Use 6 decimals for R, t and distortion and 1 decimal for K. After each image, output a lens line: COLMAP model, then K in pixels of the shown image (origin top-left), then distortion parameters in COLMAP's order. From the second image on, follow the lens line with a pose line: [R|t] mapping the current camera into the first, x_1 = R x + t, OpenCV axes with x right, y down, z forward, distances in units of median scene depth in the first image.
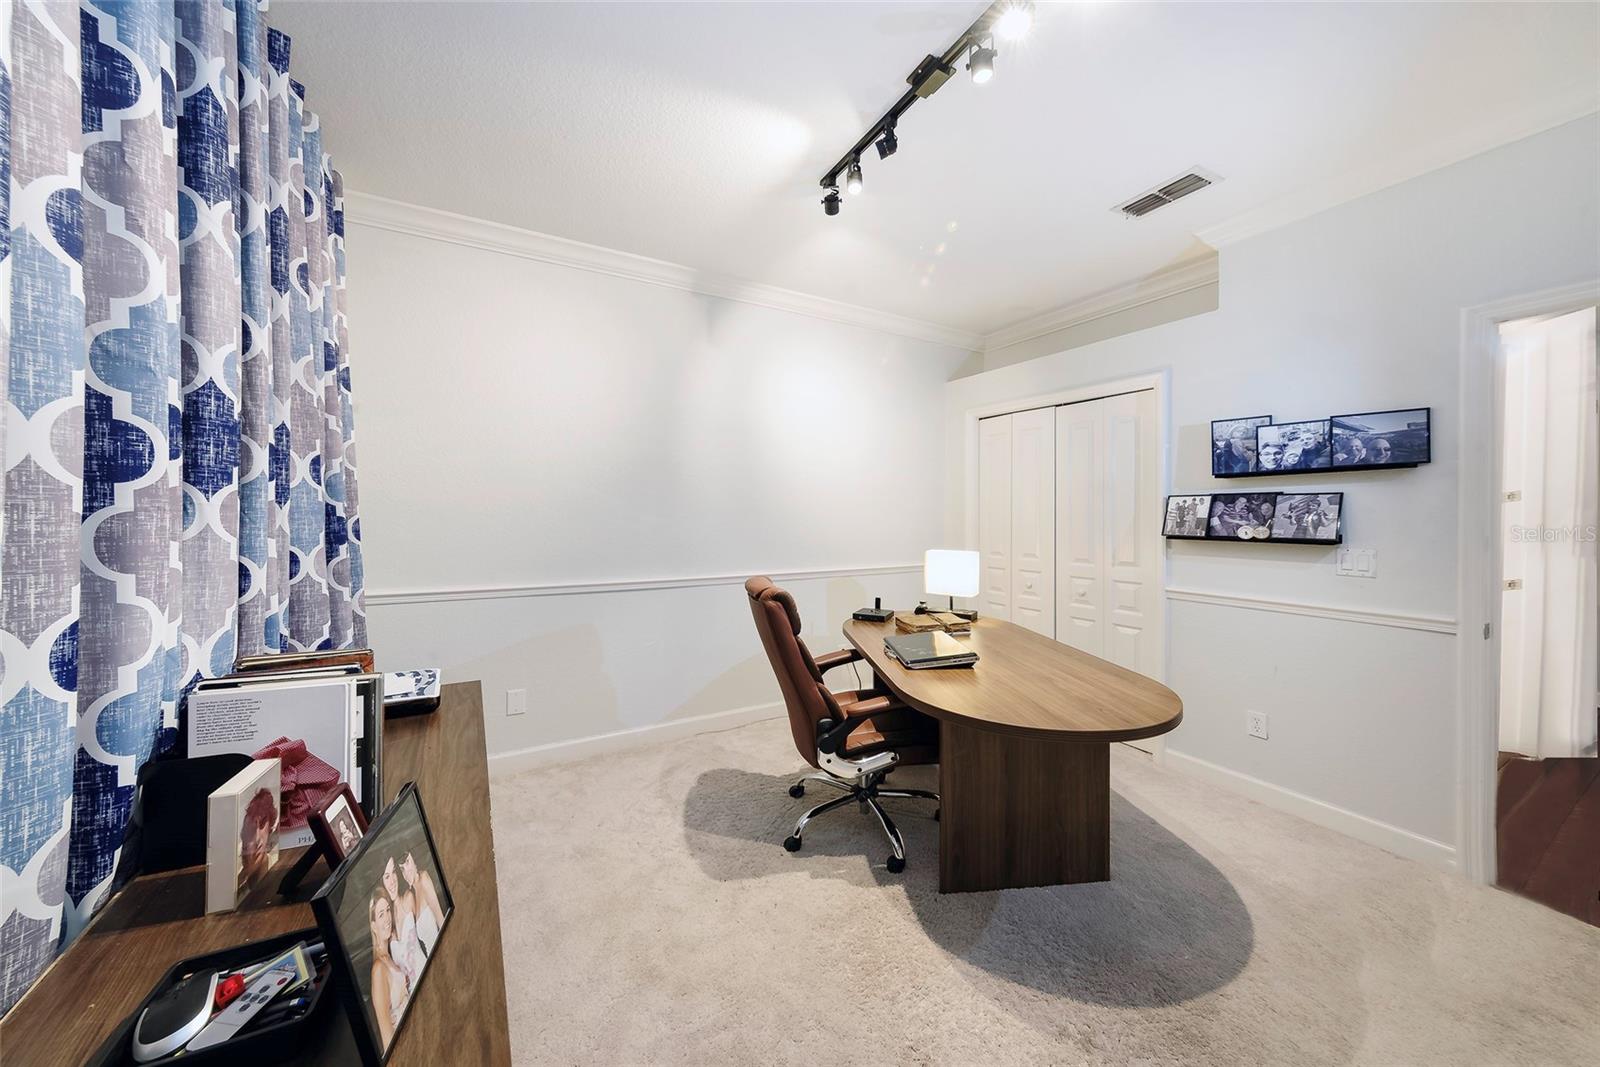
lens RADIAL K [[522.6, 0, 803.5], [0, 522.6, 515.2], [0, 0, 1]] dist [0.007311, 0.000123]
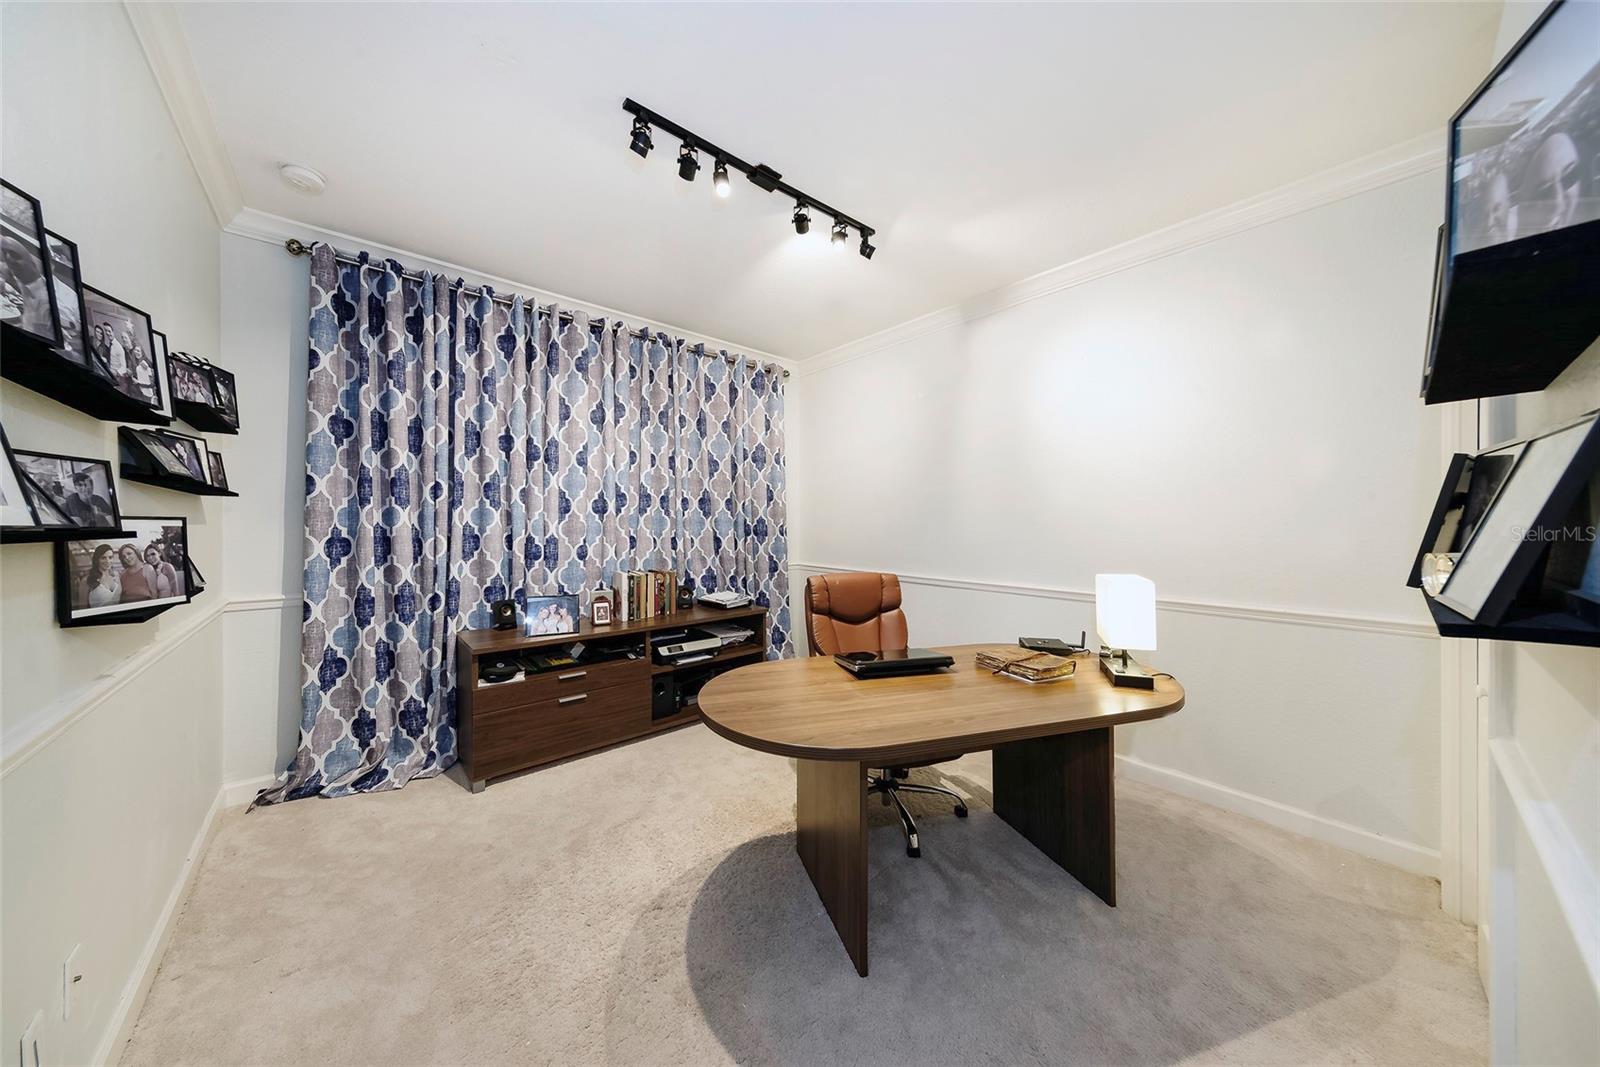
lens RADIAL K [[522.6, 0, 803.5], [0, 522.6, 515.2], [0, 0, 1]] dist [0.007311, 0.000123]
pose [[0.216017, -0.013699, -0.976294, 1.459402], [-0.002966, 0.999888, -0.014687, 0.004430], [0.976385, 0.006068, 0.215952, 0.798439]]
